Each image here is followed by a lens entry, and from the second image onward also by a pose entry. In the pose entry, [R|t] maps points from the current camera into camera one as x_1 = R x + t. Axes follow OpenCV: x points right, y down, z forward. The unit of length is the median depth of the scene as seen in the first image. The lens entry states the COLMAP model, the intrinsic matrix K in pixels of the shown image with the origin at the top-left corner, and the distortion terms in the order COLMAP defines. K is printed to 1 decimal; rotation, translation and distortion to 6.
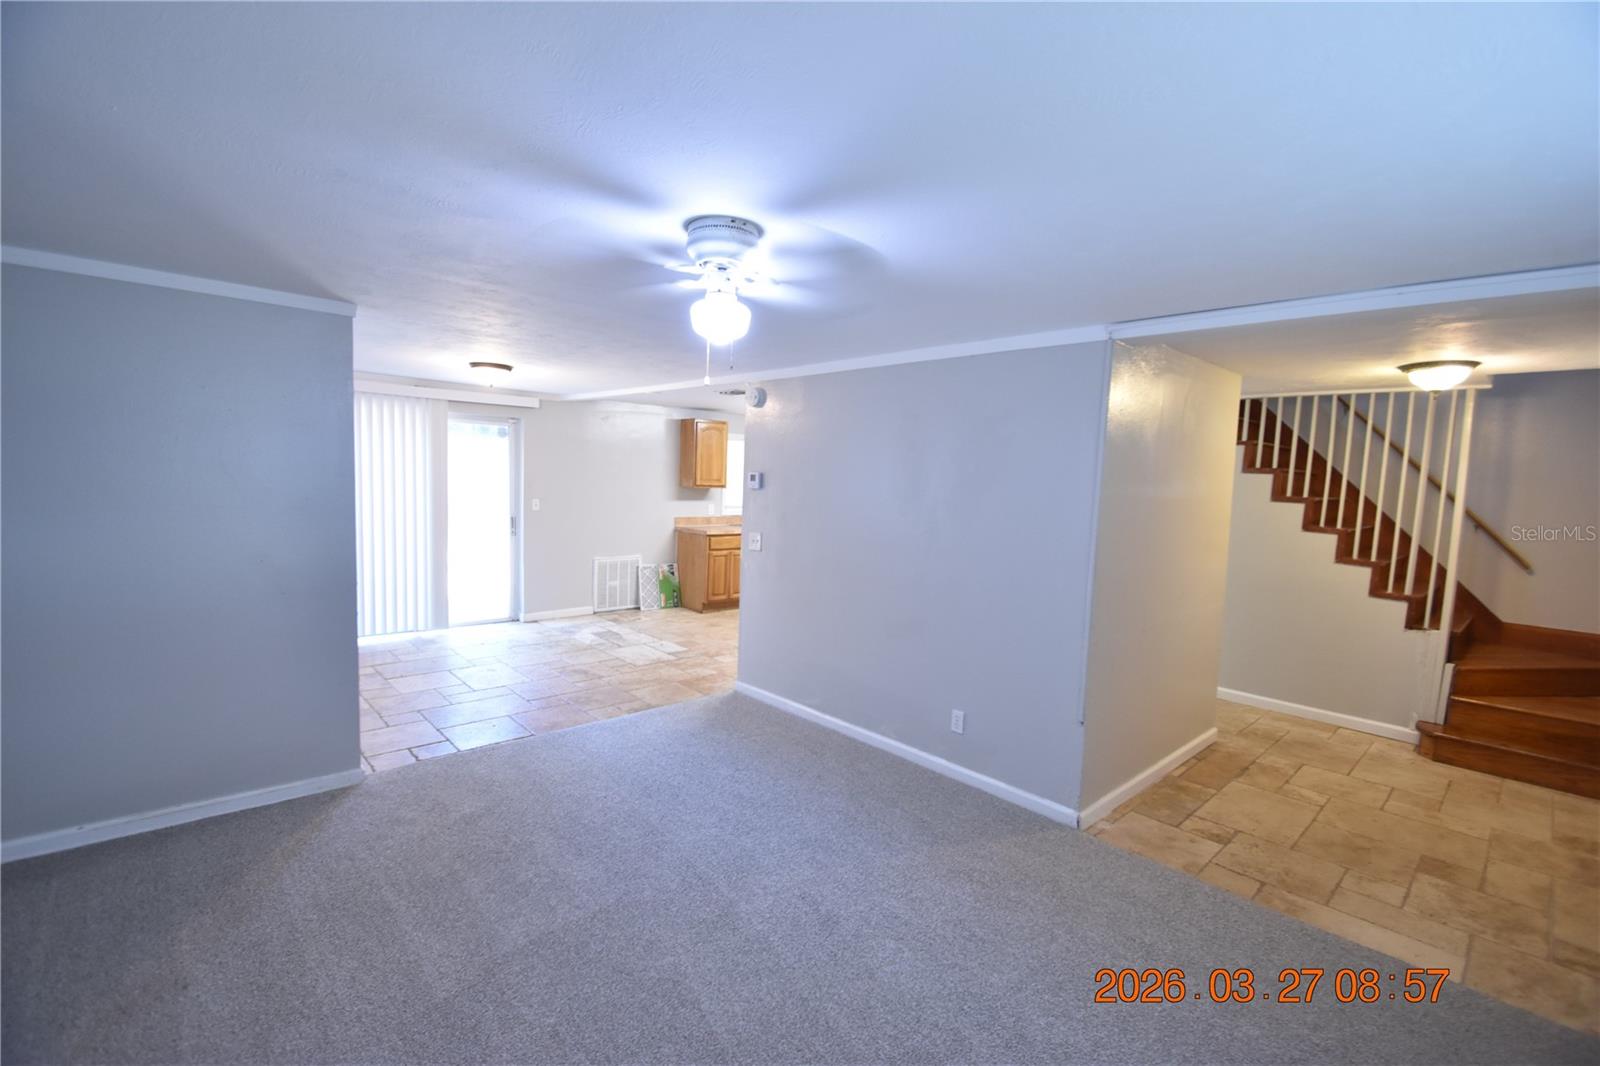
lens RADIAL K [[701.3, 0, 795.2], [0, 701.3, 544.2], [0, 0, 1]] dist [0.012216, -0.015248]
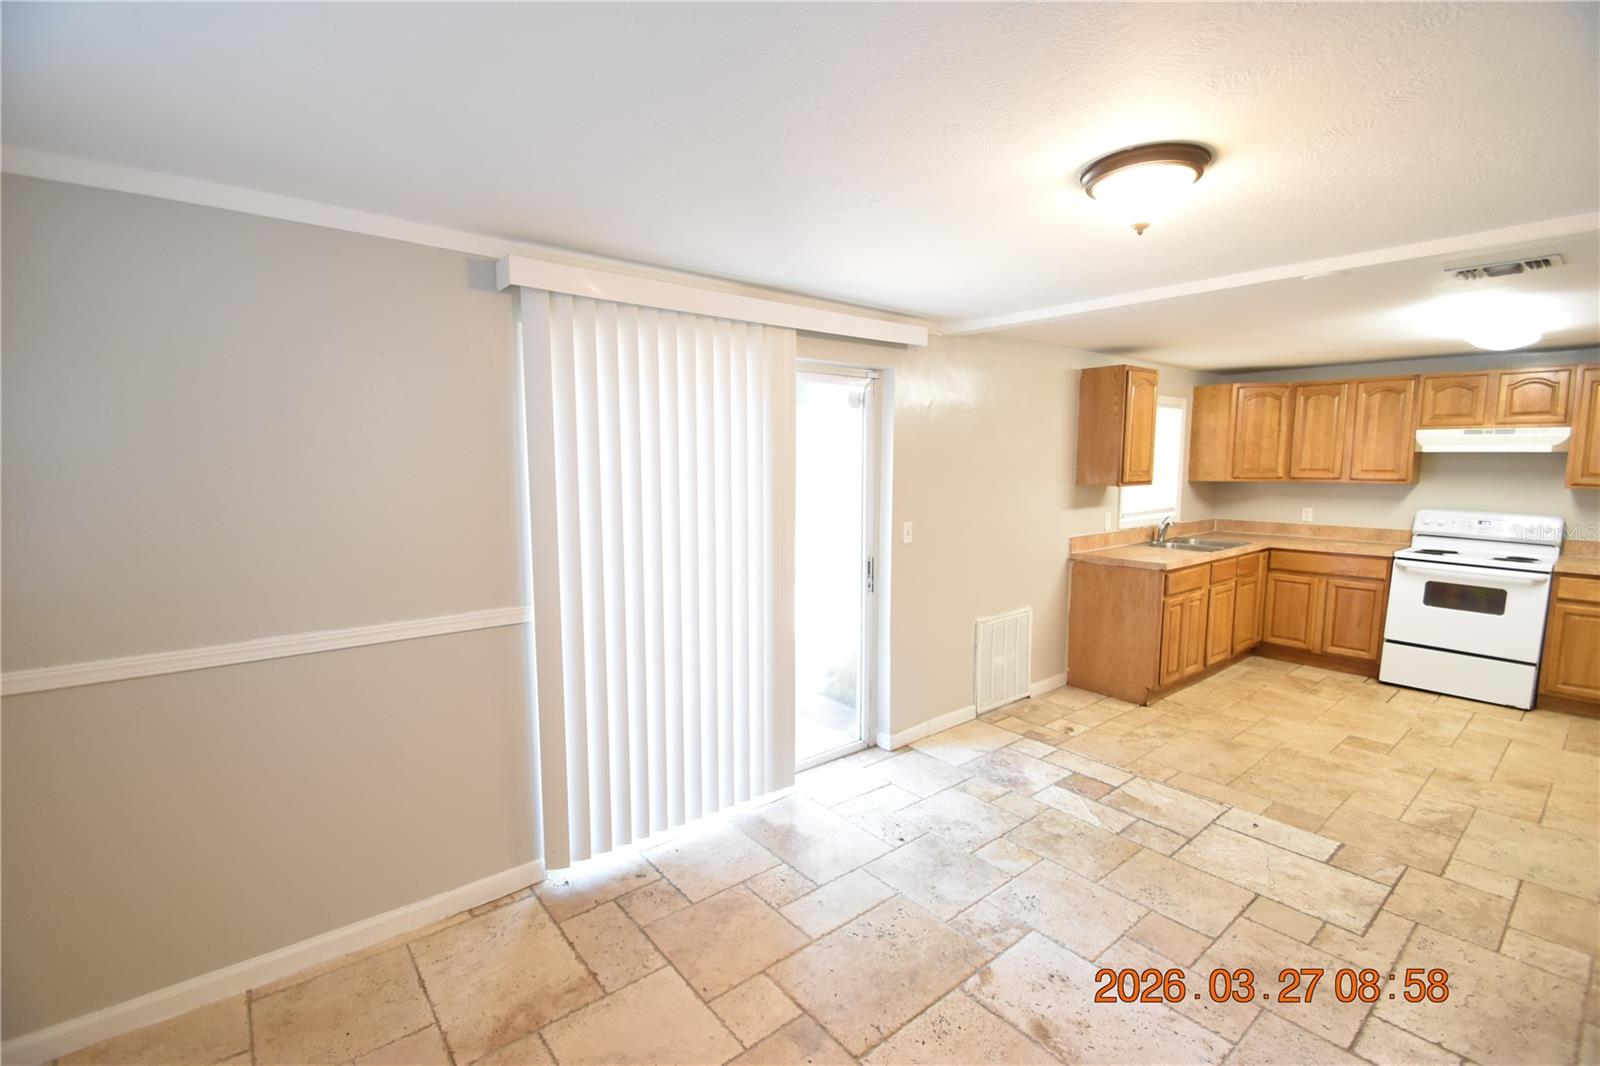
lens RADIAL K [[701.3, 0, 797.4], [0, 701.3, 542.0], [0, 0, 1]] dist [0.012216, -0.015248]
pose [[0.997491, -0.033568, -0.062330, -0.523351], [0.034504, 0.999306, 0.014011, -0.073370], [0.061817, -0.016127, 0.997957, 0.576716]]
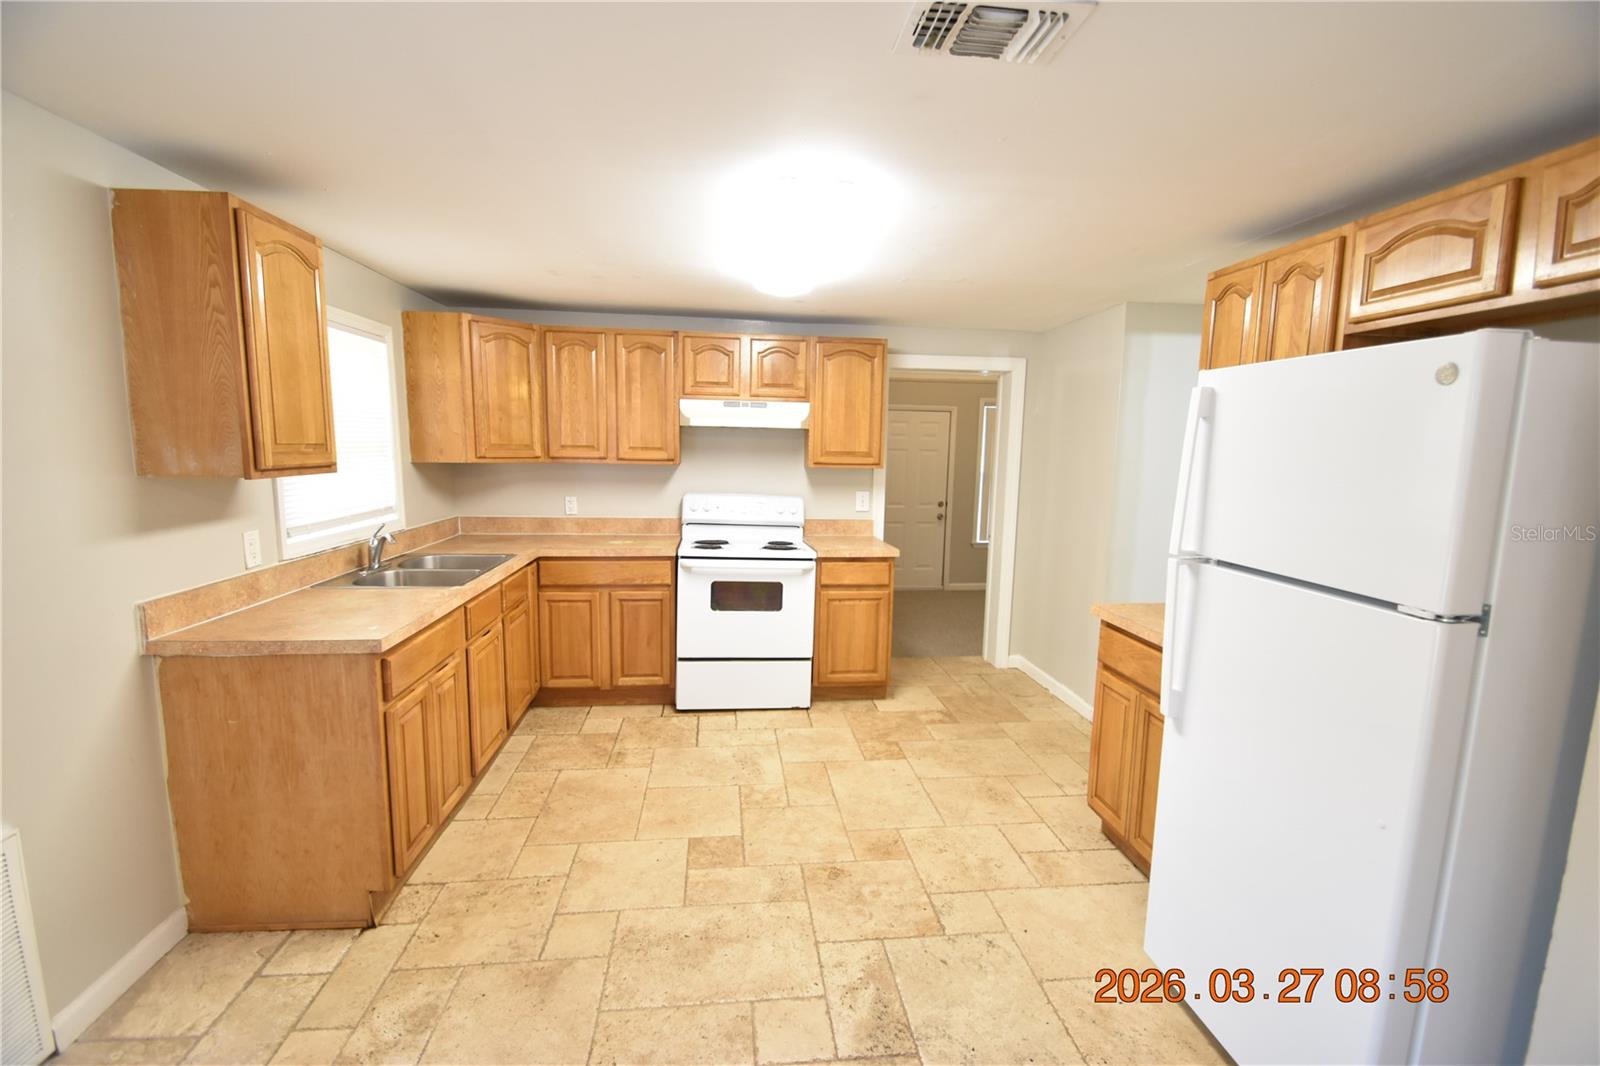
lens RADIAL K [[701.3, 0, 798.2], [0, 701.3, 542.9], [0, 0, 1]] dist [0.012216, -0.015248]
pose [[0.590814, -0.138552, 0.794822, -0.326178], [0.083943, 0.990354, 0.110239, -0.096820], [-0.802429, 0.001588, 0.596745, 0.971776]]
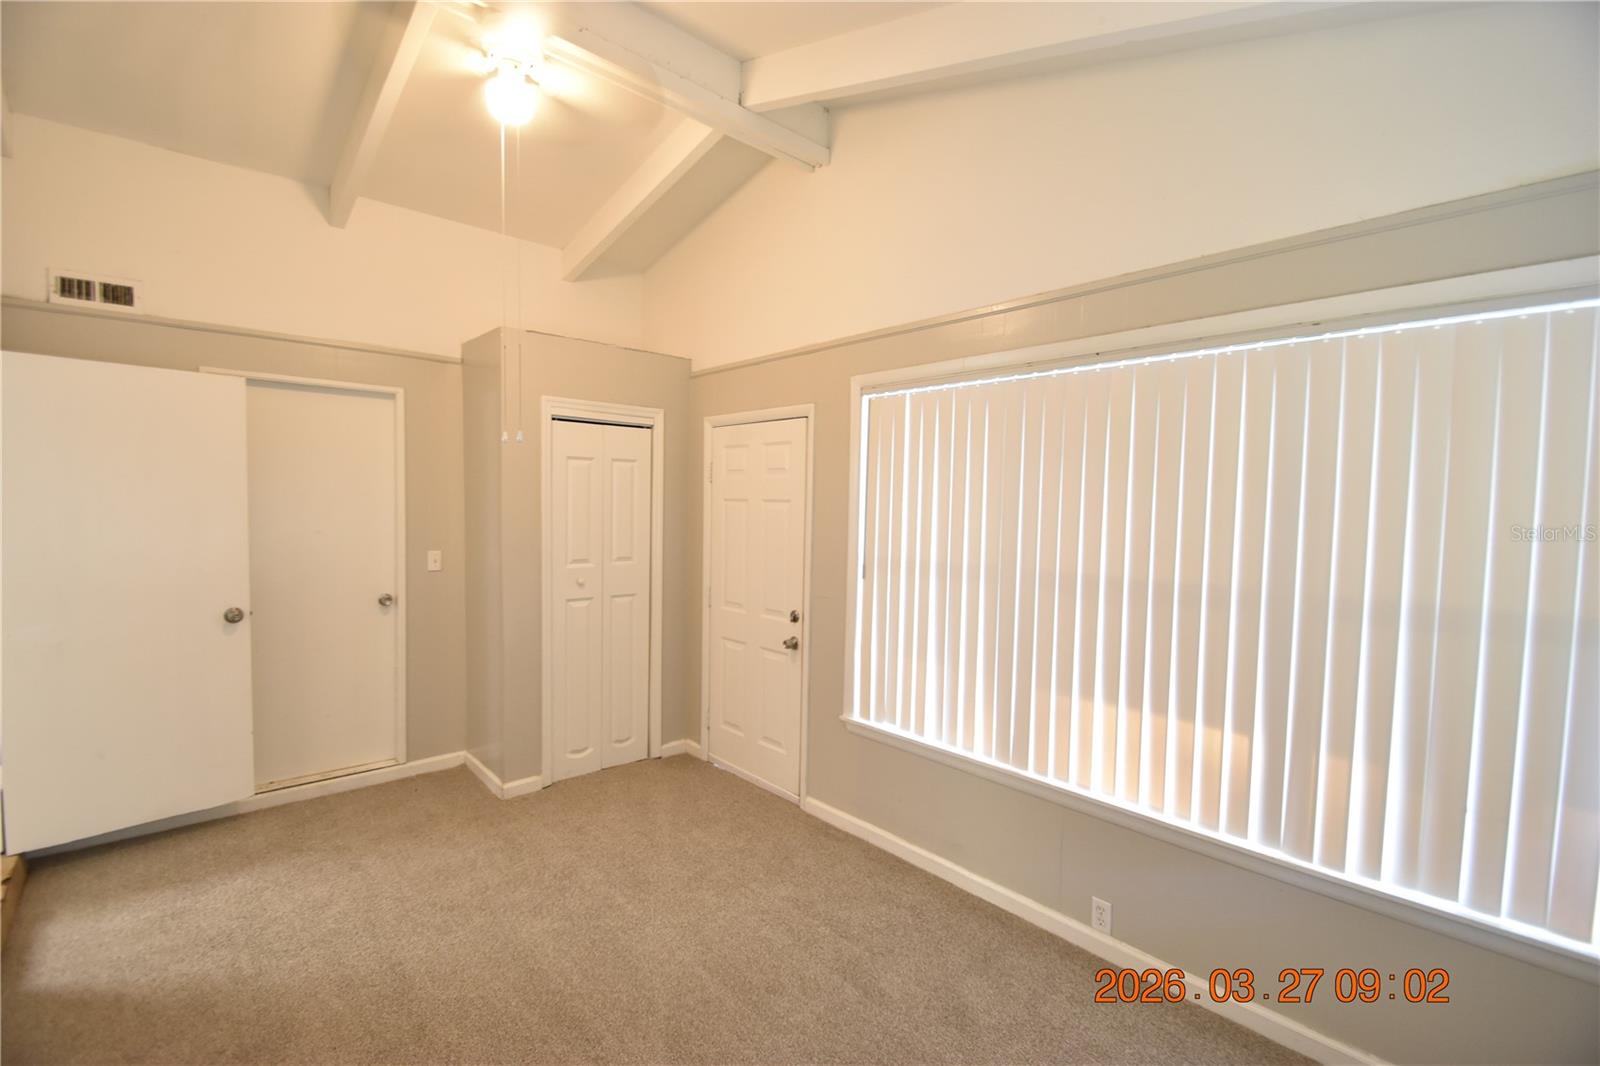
lens RADIAL K [[701.3, 0, 793.6], [0, 701.3, 543.6], [0, 0, 1]] dist [0.012216, -0.015248]
pose [[0.999740, -0.017589, -0.014530, 1.032554], [0.016888, 0.998750, -0.047052, -0.028972], [0.015340, 0.046795, 0.998787, 0.928128]]
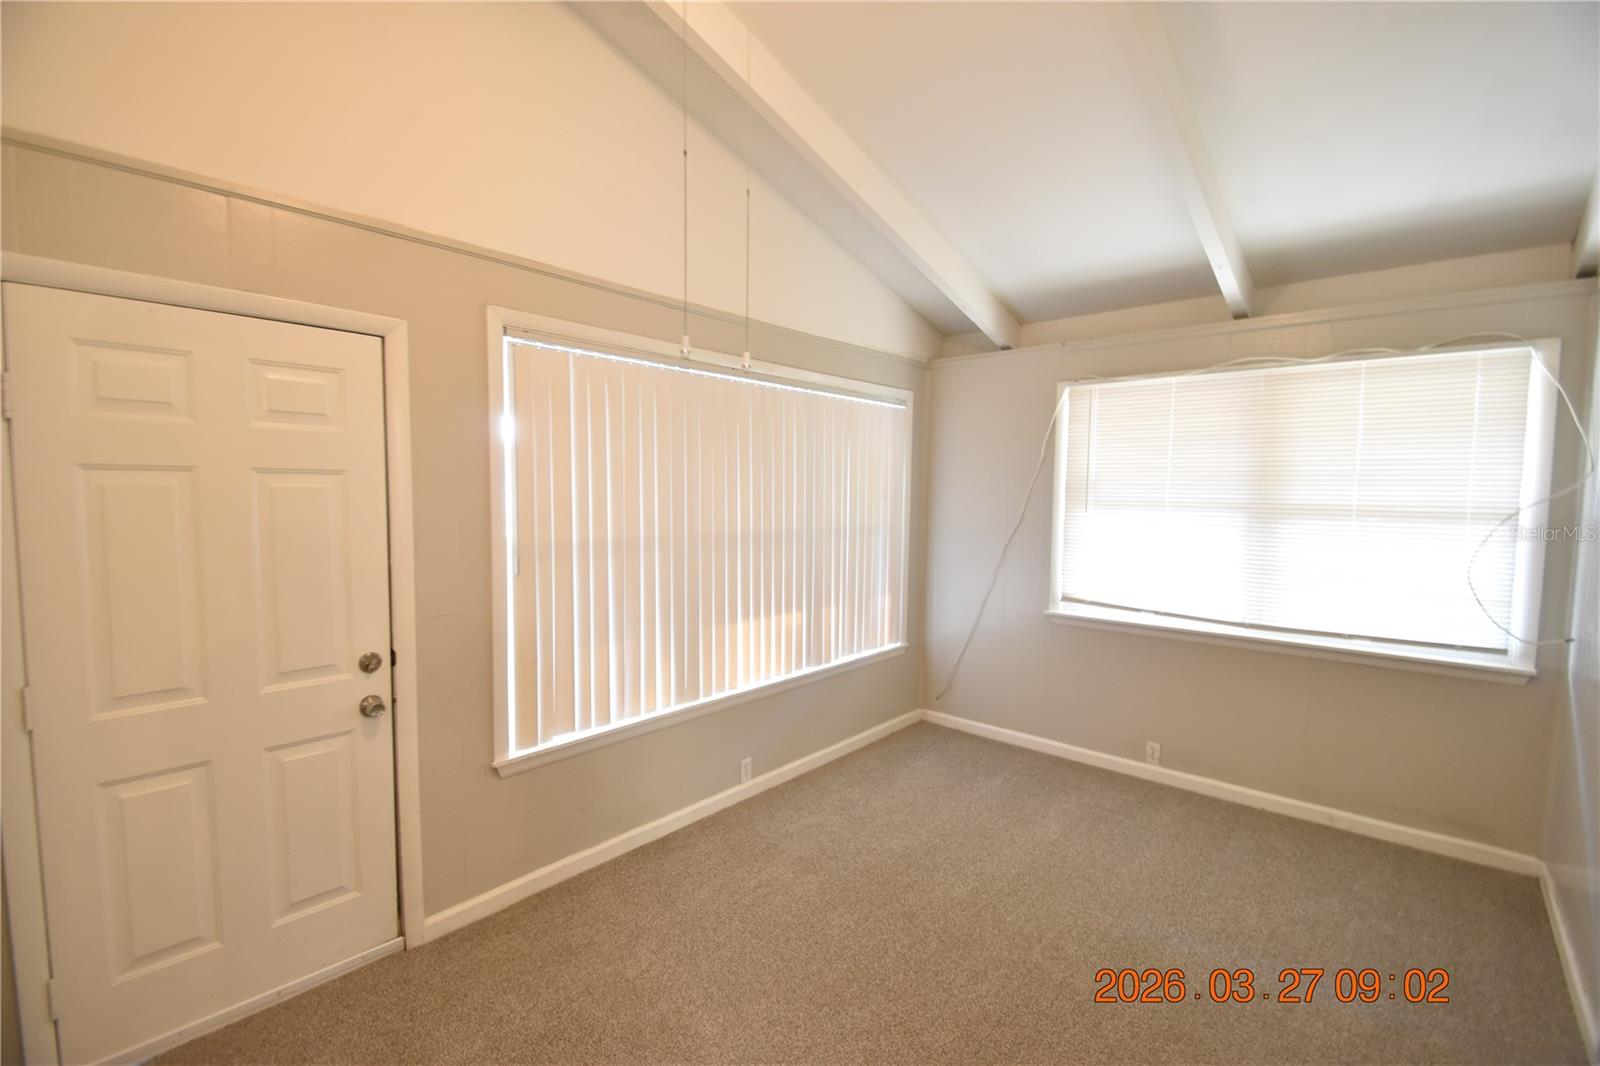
lens RADIAL K [[701.3, 0, 797.0], [0, 701.3, 532.0], [0, 0, 1]] dist [0.012216, -0.015248]
pose [[-0.092470, -0.103413, 0.990331, 0.599191], [0.082890, 0.990340, 0.111153, -0.091518], [-0.992259, 0.092367, -0.083004, 1.384523]]
